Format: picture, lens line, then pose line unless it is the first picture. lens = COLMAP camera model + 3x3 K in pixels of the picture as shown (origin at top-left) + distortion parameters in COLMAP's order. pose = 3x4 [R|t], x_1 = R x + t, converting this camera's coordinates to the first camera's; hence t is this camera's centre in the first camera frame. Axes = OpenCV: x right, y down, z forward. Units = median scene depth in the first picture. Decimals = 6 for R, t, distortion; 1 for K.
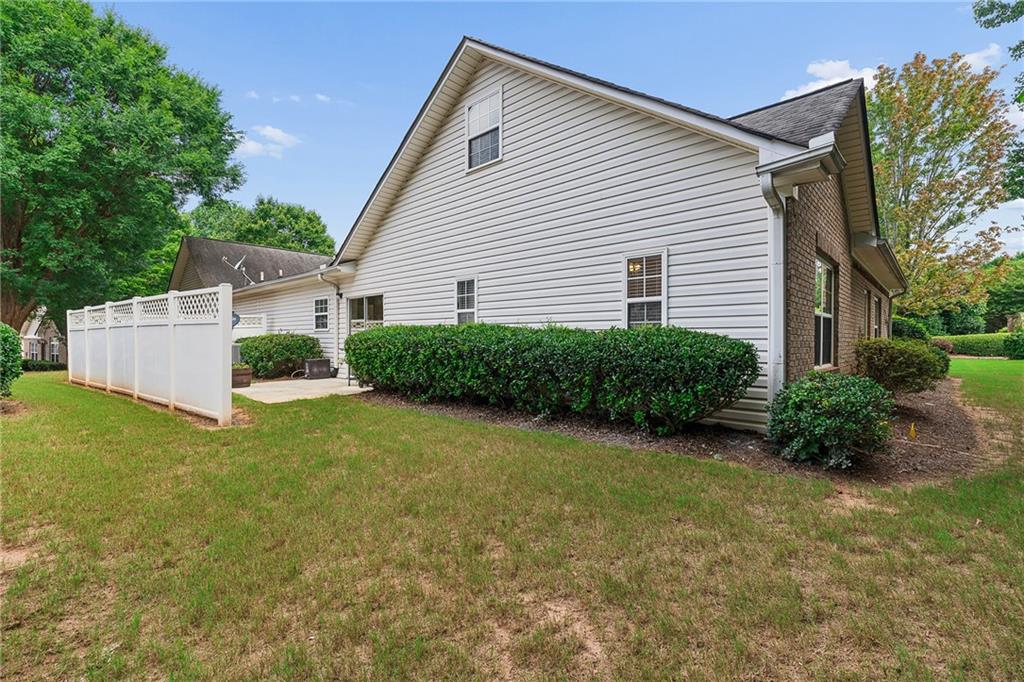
lens RADIAL K [[447.3, 0, 512.2], [0, 447.3, 340.1], [0, 0, 1]] dist [-0.008960, -0.000789]
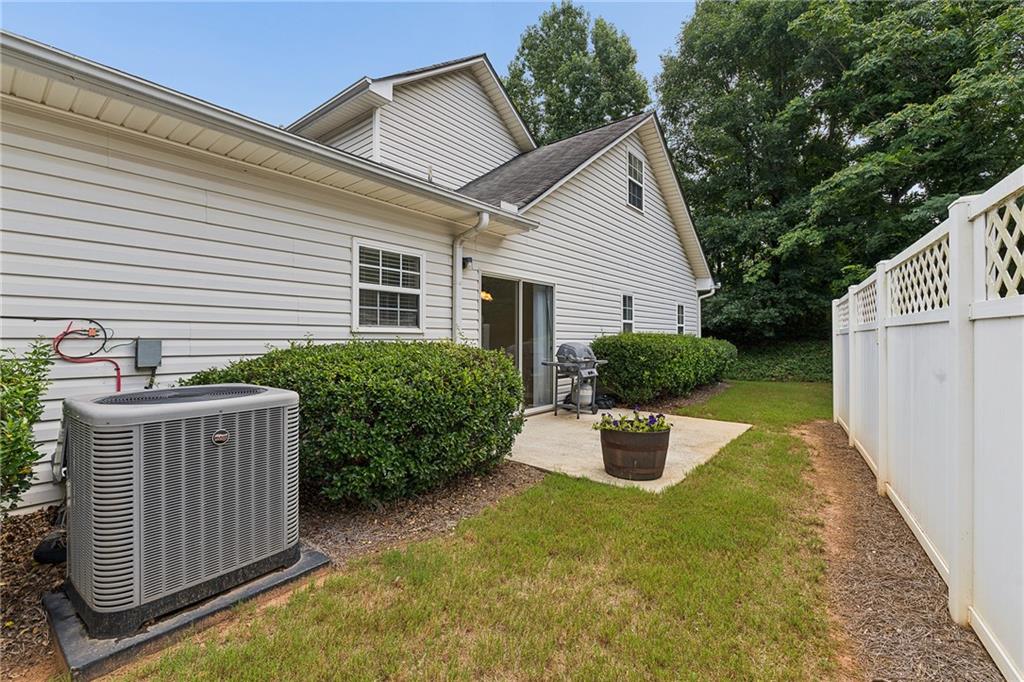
lens RADIAL K [[447.3, 0, 511.7], [0, 447.3, 339.2], [0, 0, 1]] dist [-0.008960, -0.000789]
pose [[-0.086393, 0.003396, 0.996255, -1.227518], [0.010522, 0.999942, -0.002497, -0.019123], [-0.996206, 0.010267, -0.086423, 1.385621]]
